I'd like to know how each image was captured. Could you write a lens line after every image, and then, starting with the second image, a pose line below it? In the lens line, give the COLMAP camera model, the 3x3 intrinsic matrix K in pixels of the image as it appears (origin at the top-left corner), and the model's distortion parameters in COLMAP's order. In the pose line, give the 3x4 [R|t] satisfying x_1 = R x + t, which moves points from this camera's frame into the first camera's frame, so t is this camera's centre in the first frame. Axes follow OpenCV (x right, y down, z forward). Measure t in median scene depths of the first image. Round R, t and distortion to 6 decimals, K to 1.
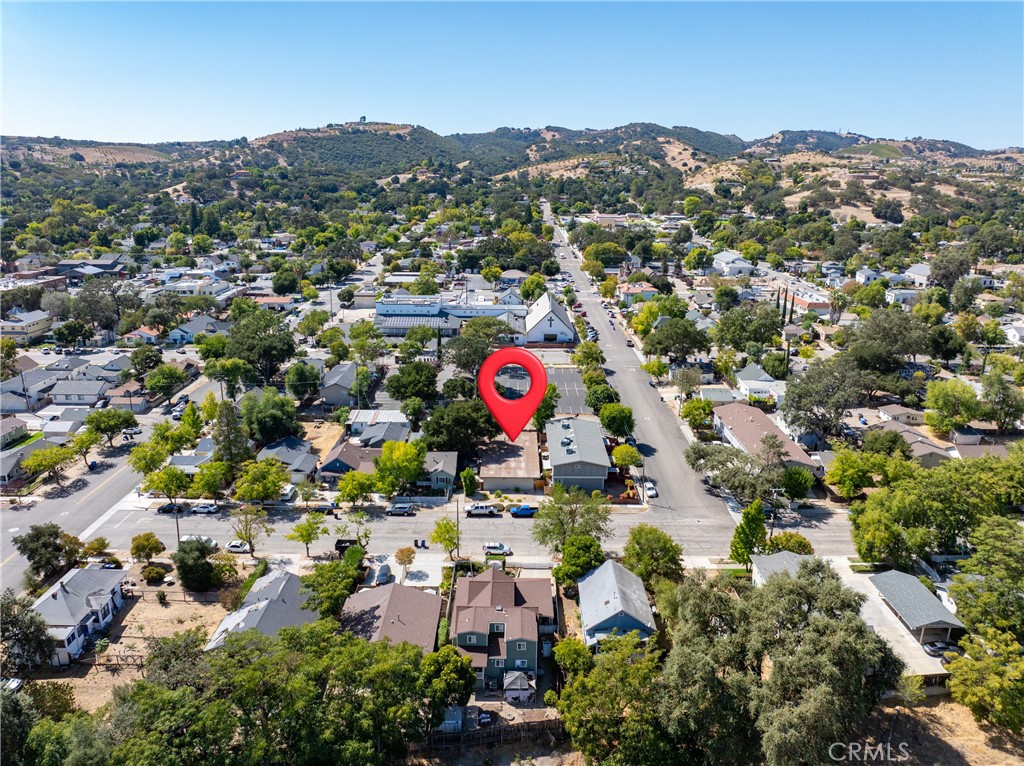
lens RADIAL K [[712.7, 0, 512.0], [0, 712.7, 383.0], [0, 0, 1]] dist [-0.046188, 0.008067]
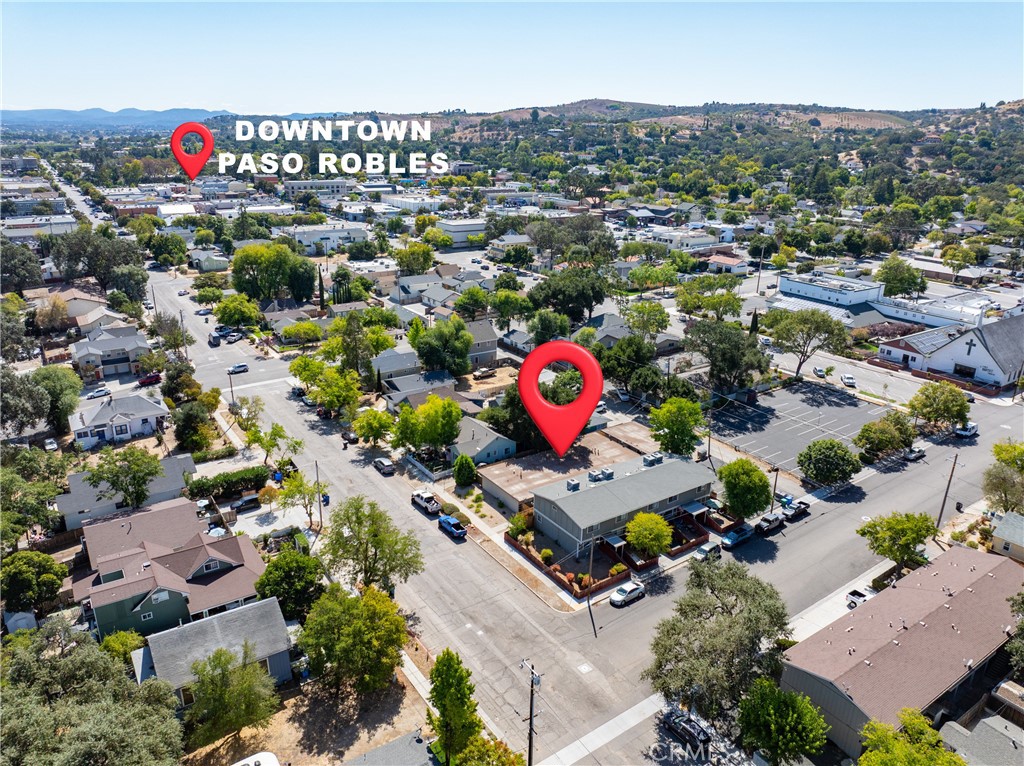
lens RADIAL K [[710.4, 0, 512.0], [0, 710.4, 383.0], [0, 0, 1]] dist [-0.035463, -0.008278]
pose [[0.561830, 0.273930, -0.780583, 0.319073], [-0.243588, 0.956532, 0.160351, -0.055153], [0.790577, 0.100050, 0.604134, 0.301998]]
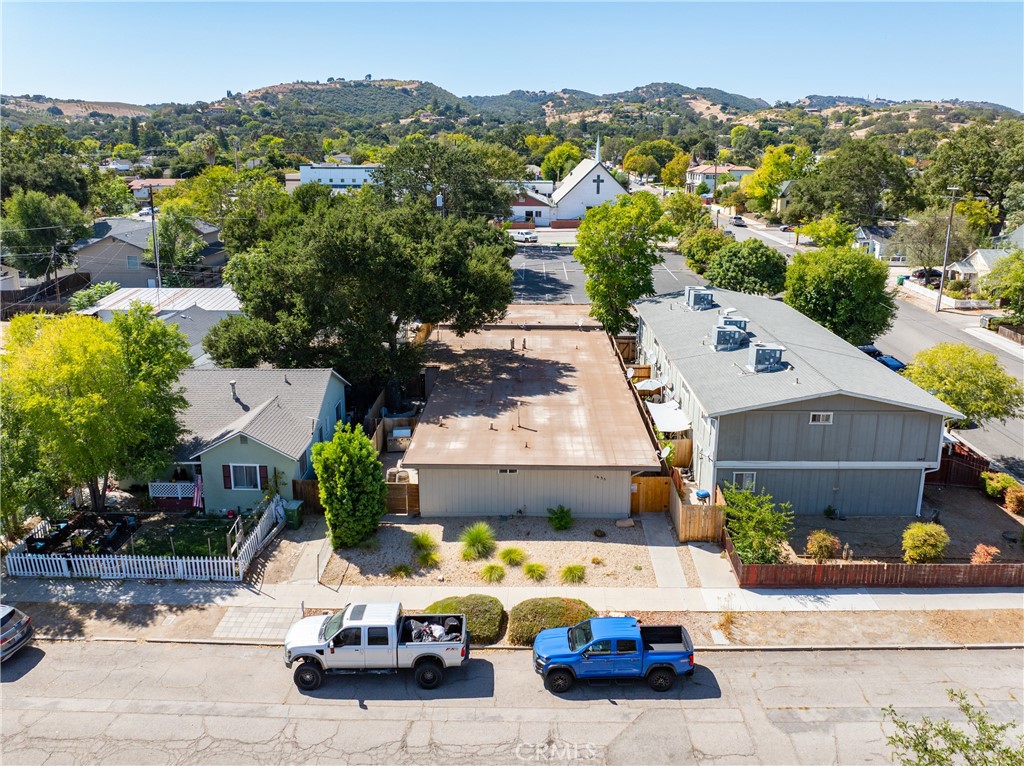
lens RADIAL K [[730.8, 0, 525.0], [0, 730.8, 340.3], [0, 0, 1]] dist [-0.041075, 0.003955]
pose [[0.999996, -0.001205, -0.002448, -0.002320], [0.001131, 0.999542, -0.030248, 0.055095], [0.002483, 0.030245, 0.999539, 0.425070]]
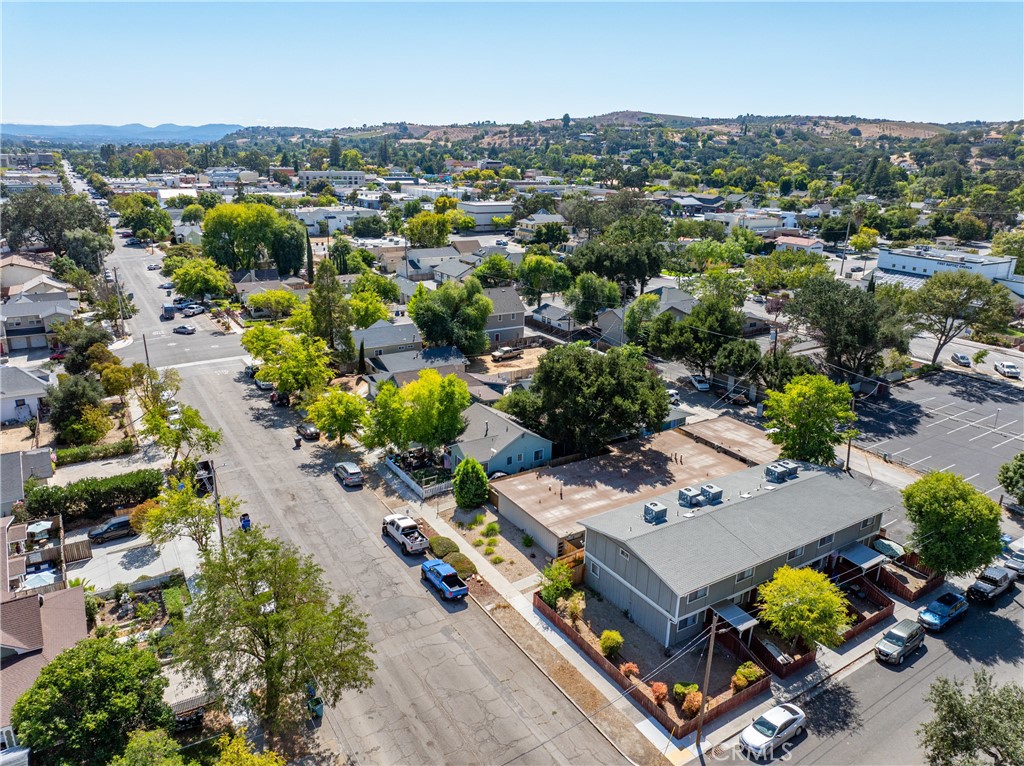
lens RADIAL K [[712.7, 0, 512.0], [0, 712.7, 383.0], [0, 0, 1]] dist [-0.046188, 0.008067]
pose [[0.528642, 0.265481, -0.806262, 0.192970], [-0.253552, 0.955856, 0.148492, -0.007361], [0.810092, 0.125930, 0.572619, 0.401413]]
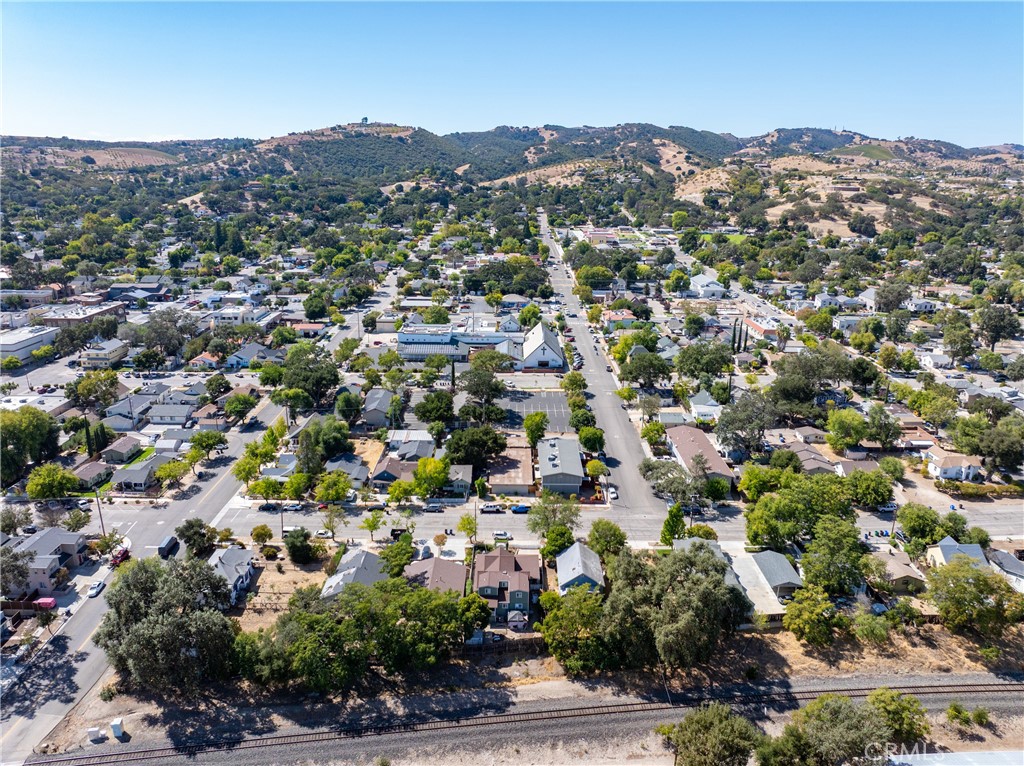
lens RADIAL K [[710.4, 0, 512.0], [0, 710.4, 383.0], [0, 0, 1]] dist [-0.035463, -0.008278]
pose [[0.999996, 0.001566, 0.002395, -0.002452], [-0.001591, 0.999945, 0.010373, -0.043649], [-0.002379, -0.010377, 0.999943, -0.209054]]
